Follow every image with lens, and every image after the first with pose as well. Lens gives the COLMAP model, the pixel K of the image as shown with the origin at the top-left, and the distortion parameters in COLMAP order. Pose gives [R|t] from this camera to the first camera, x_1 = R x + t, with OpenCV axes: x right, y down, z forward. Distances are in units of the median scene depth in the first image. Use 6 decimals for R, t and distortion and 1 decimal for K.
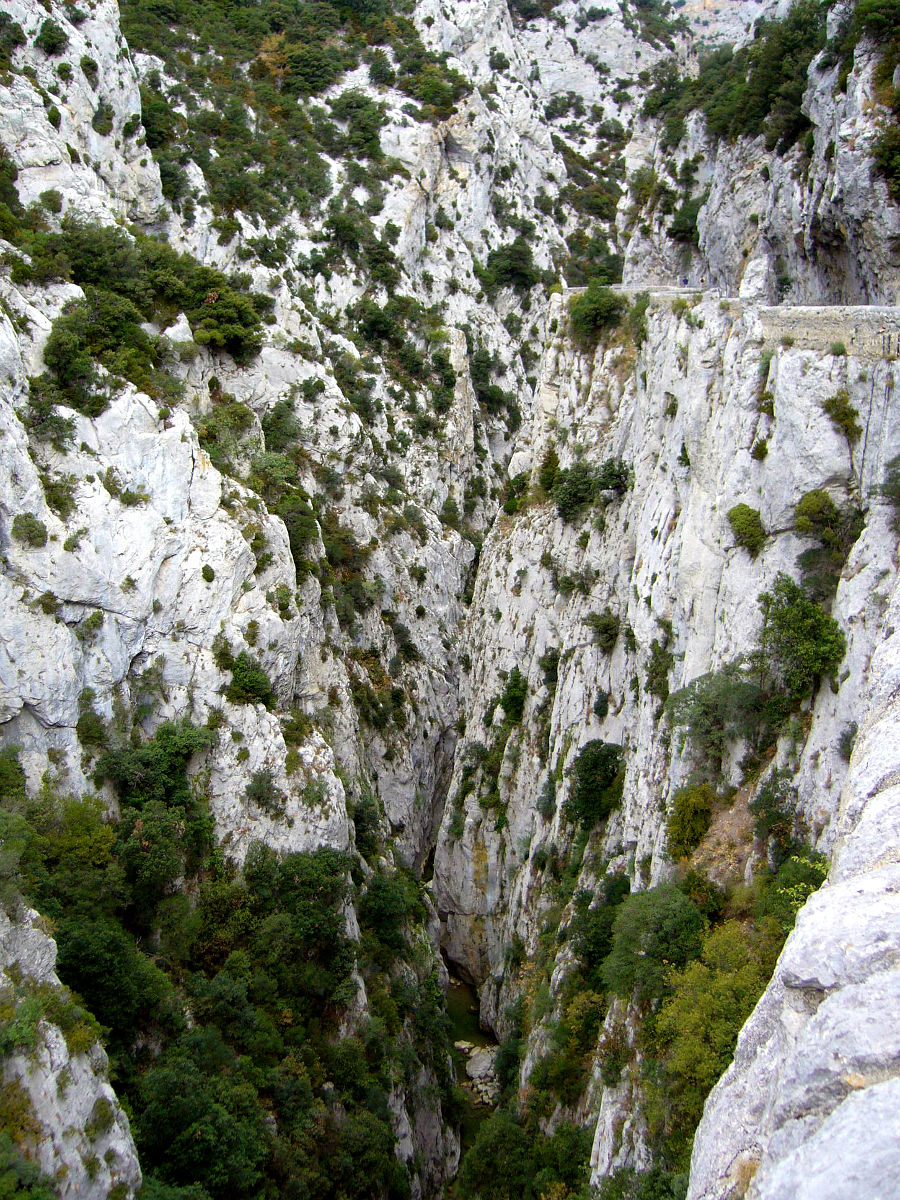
lens RADIAL K [[1235.7, 0, 449.3], [0, 1235.7, 547.7], [0, 0, 1]] dist [-0.061548, 0.000000]
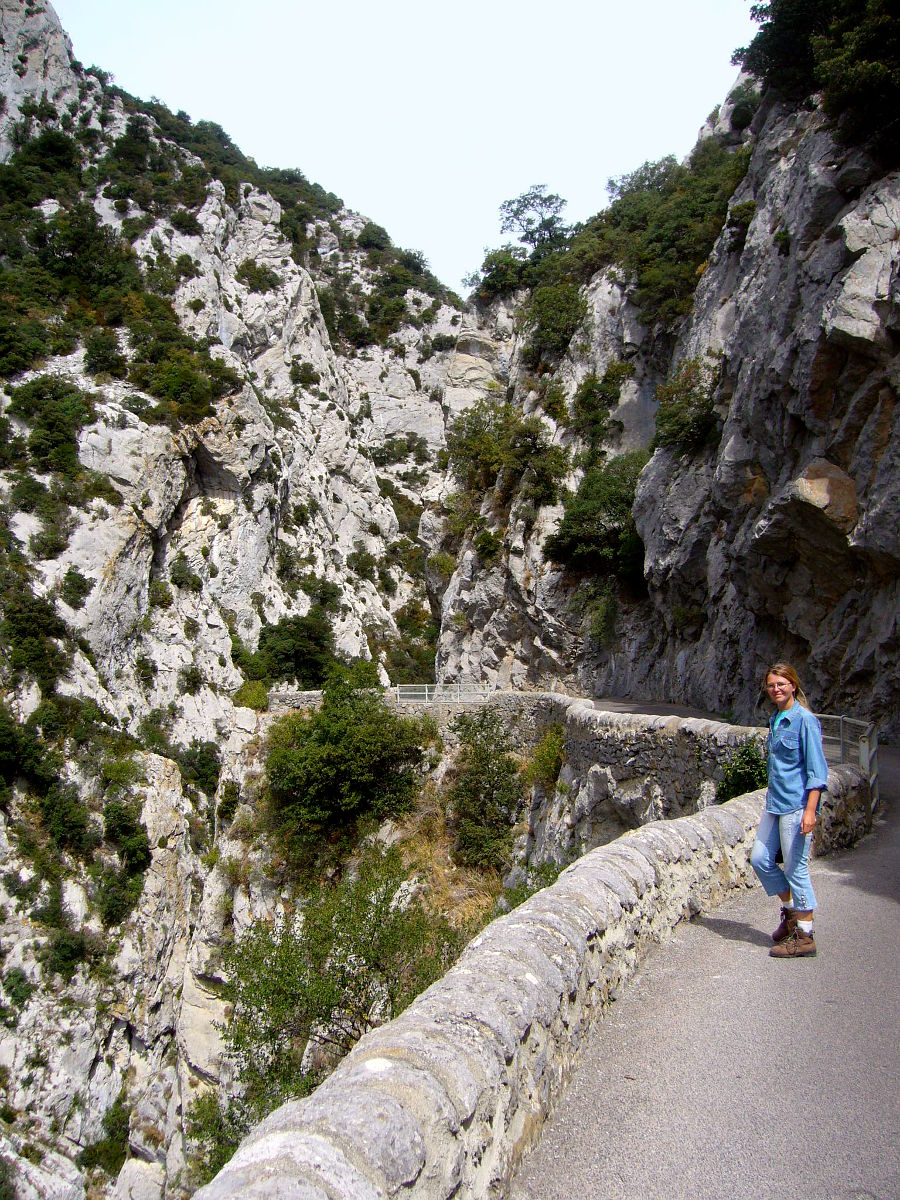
lens RADIAL K [[1235.7, 0, 448.5], [0, 1235.7, 591.0], [0, 0, 1]] dist [-0.061548, 0.000000]
pose [[0.994891, 0.019495, 0.099059, 0.068737], [0.008497, 0.961529, -0.274571, -0.087664], [-0.100601, 0.274010, 0.956451, 0.401095]]
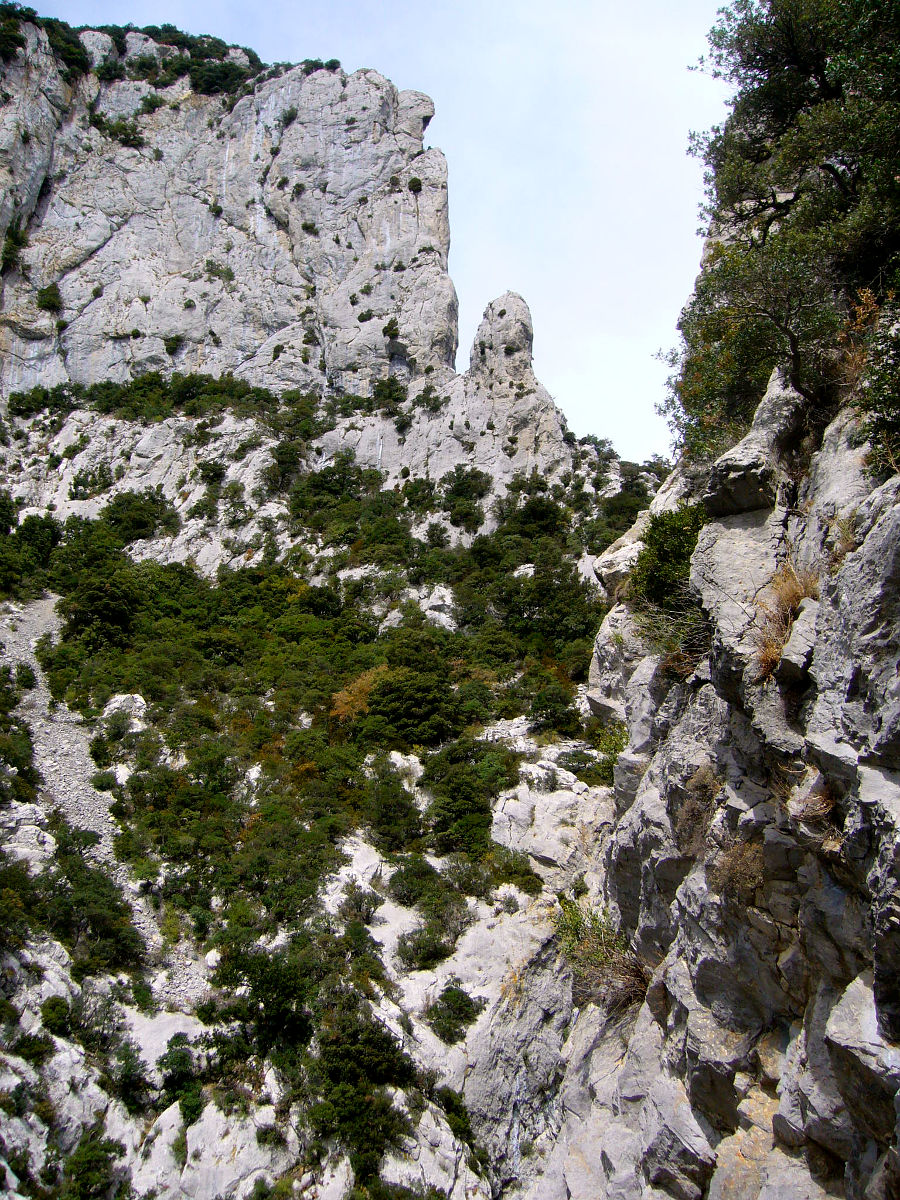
lens RADIAL K [[1235.7, 0, 454.5], [0, 1235.7, 613.1], [0, 0, 1]] dist [-0.061548, 0.000000]
pose [[0.918056, -0.110418, -0.380763, 0.113896], [-0.131144, 0.821780, -0.554508, -0.134114], [0.374131, 0.559004, 0.739960, 0.600580]]
